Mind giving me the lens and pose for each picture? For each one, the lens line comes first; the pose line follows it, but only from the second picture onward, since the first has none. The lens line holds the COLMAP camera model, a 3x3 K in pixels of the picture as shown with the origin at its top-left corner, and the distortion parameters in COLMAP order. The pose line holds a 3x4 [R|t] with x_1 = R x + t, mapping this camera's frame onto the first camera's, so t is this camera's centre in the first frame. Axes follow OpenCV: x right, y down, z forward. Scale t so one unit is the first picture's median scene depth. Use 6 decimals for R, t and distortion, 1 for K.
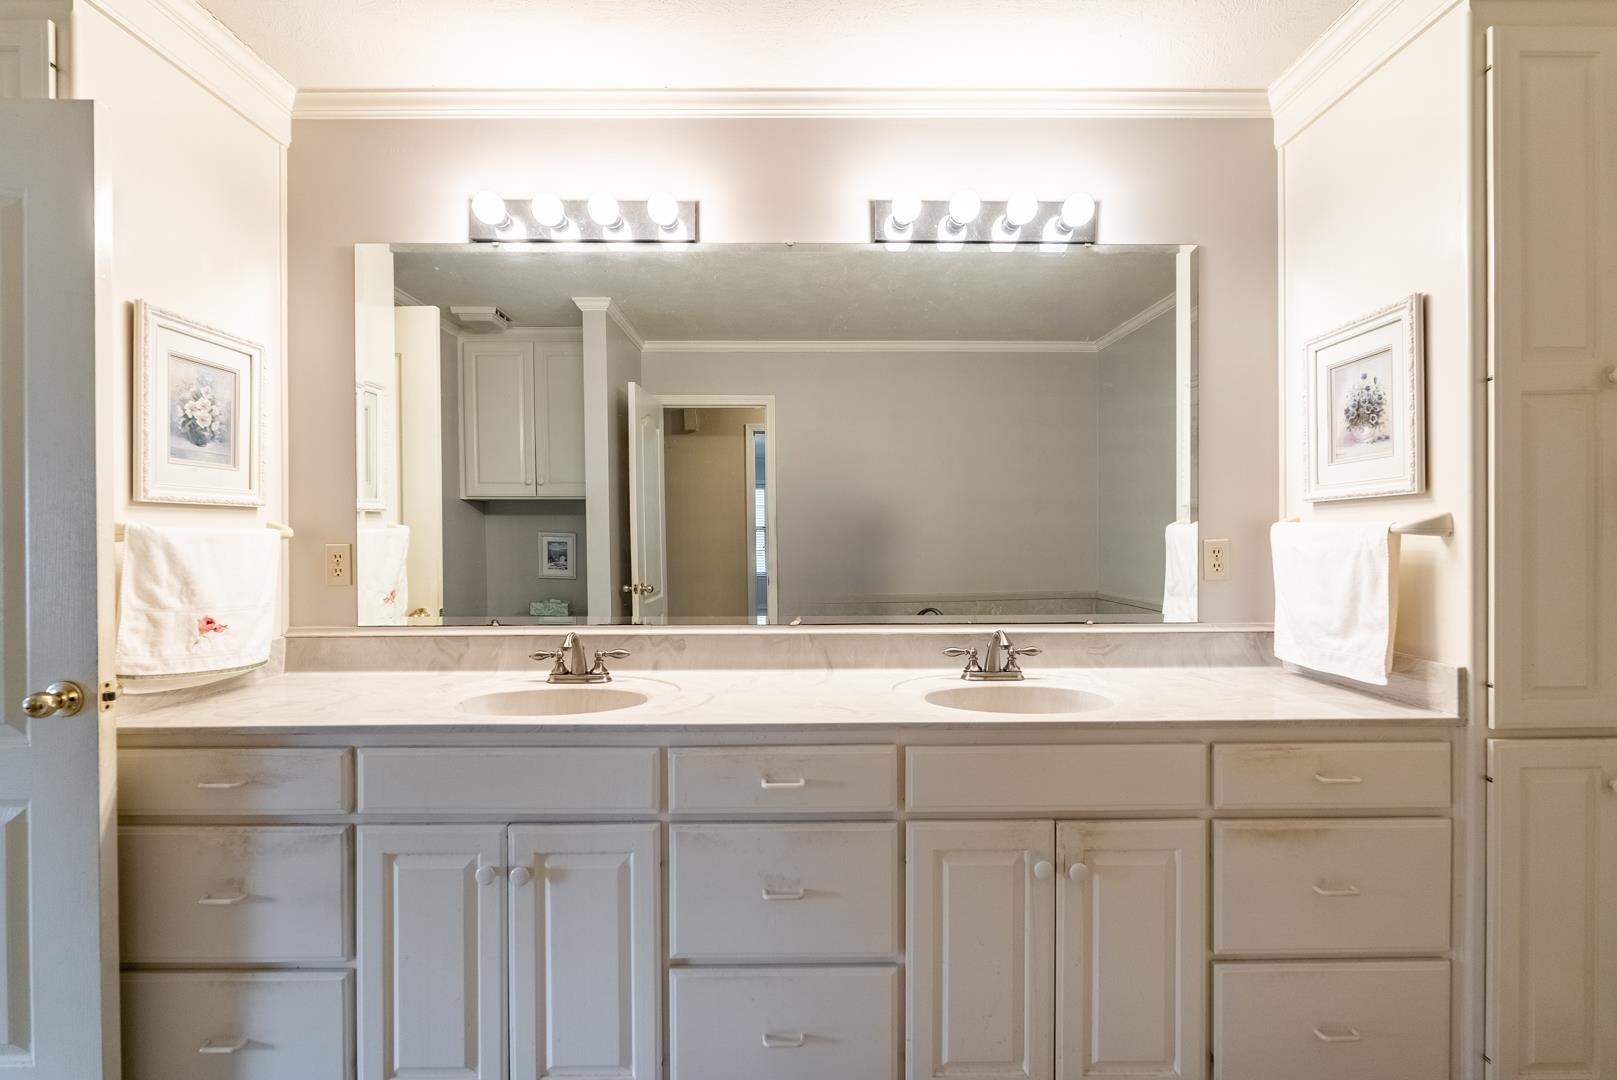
lens RADIAL K [[714.8, 0, 811.1], [0, 714.8, 537.5], [0, 0, 1]] dist [-0.006877, 0.001253]
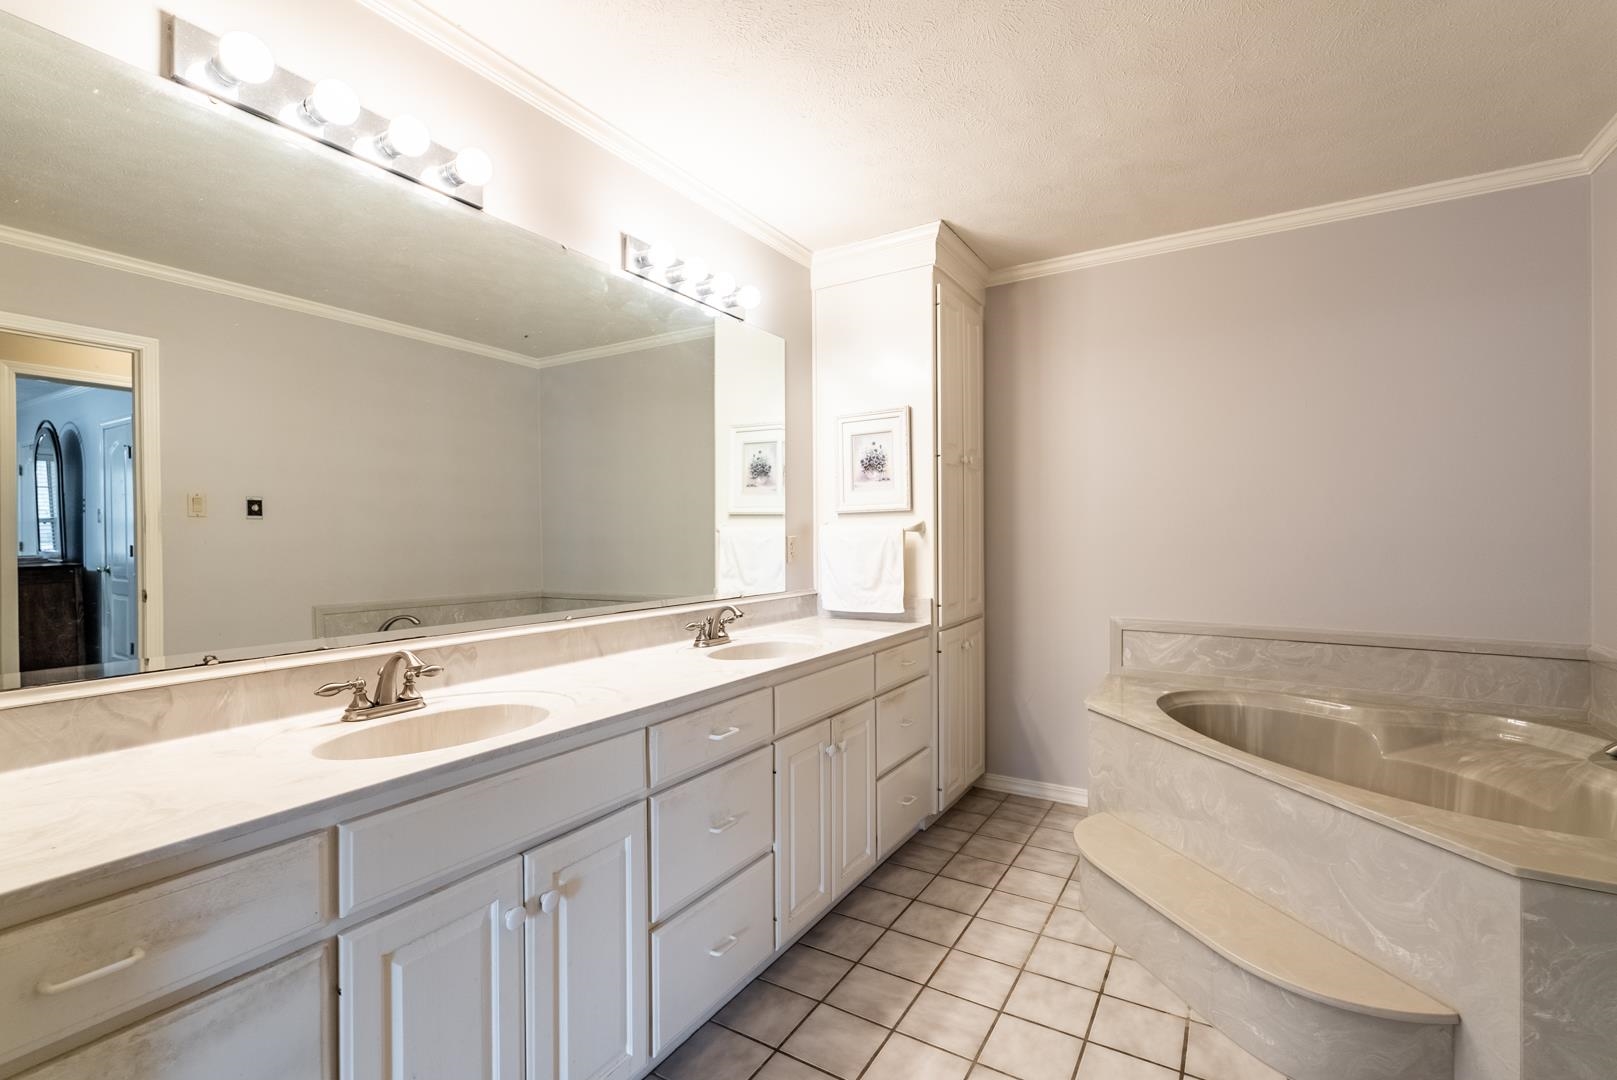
lens RADIAL K [[714.8, 0, 810.8], [0, 714.8, 539.2], [0, 0, 1]] dist [-0.006877, 0.001253]
pose [[0.530078, -0.004286, 0.847938, -0.848250], [0.009146, 0.999958, -0.000663, 0.013504], [-0.847899, 0.008107, 0.530095, 0.195506]]
